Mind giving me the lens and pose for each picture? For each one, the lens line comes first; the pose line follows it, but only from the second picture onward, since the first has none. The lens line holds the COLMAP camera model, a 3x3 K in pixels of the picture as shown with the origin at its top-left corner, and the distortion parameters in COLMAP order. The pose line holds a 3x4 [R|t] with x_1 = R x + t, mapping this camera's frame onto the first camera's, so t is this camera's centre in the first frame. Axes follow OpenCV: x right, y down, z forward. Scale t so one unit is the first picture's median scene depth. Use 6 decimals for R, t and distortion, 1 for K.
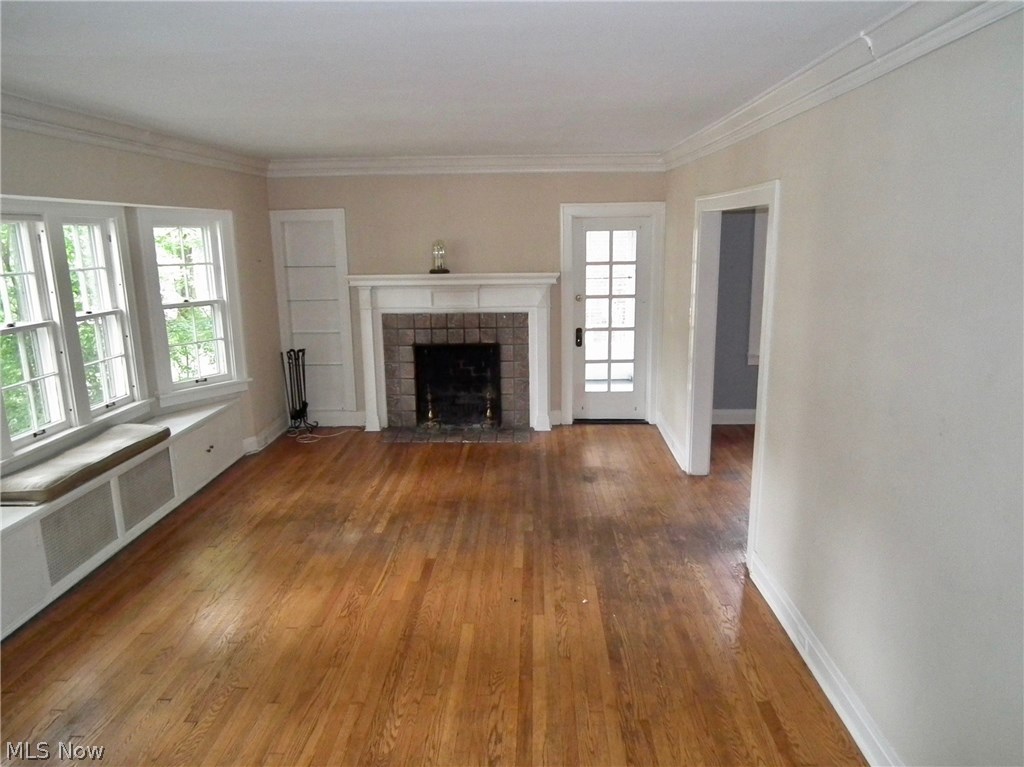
lens RADIAL K [[703.2, 0, 511.8], [0, 703.2, 386.4], [0, 0, 1]] dist [-0.007602, -0.001422]
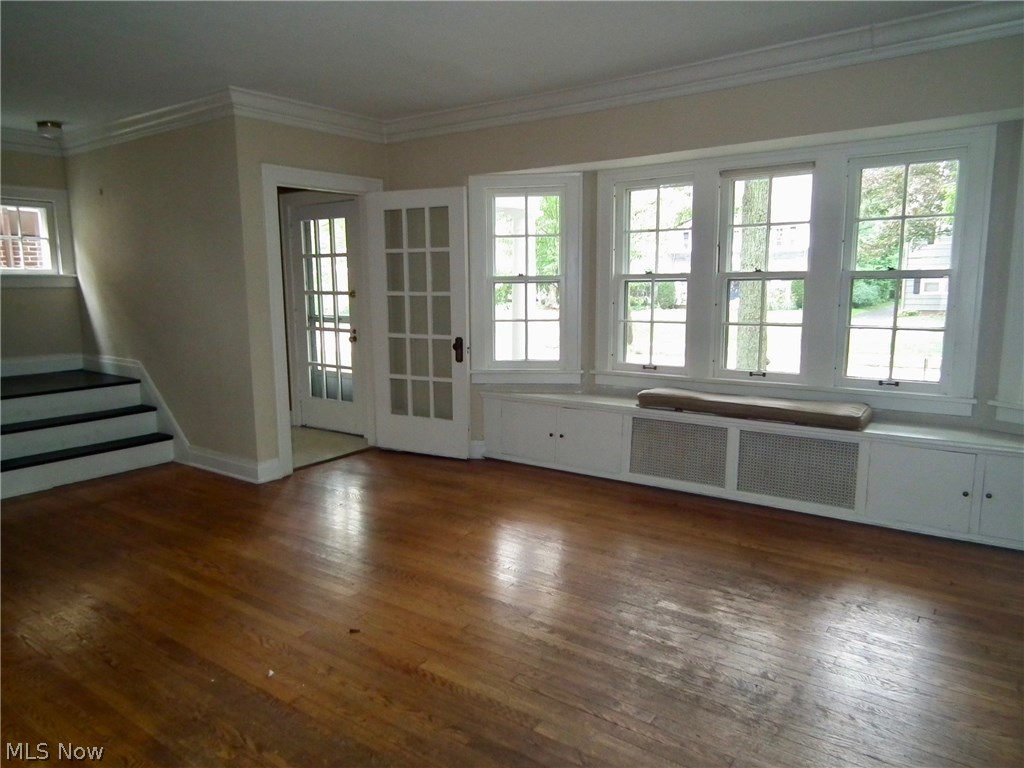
lens RADIAL K [[703.2, 0, 510.3], [0, 703.2, 385.8], [0, 0, 1]] dist [-0.007602, -0.001422]
pose [[-0.555927, 0.135725, -0.820075, 0.458245], [-0.154897, 0.952384, 0.262626, -0.154677], [0.816671, 0.273028, -0.508433, 1.364860]]
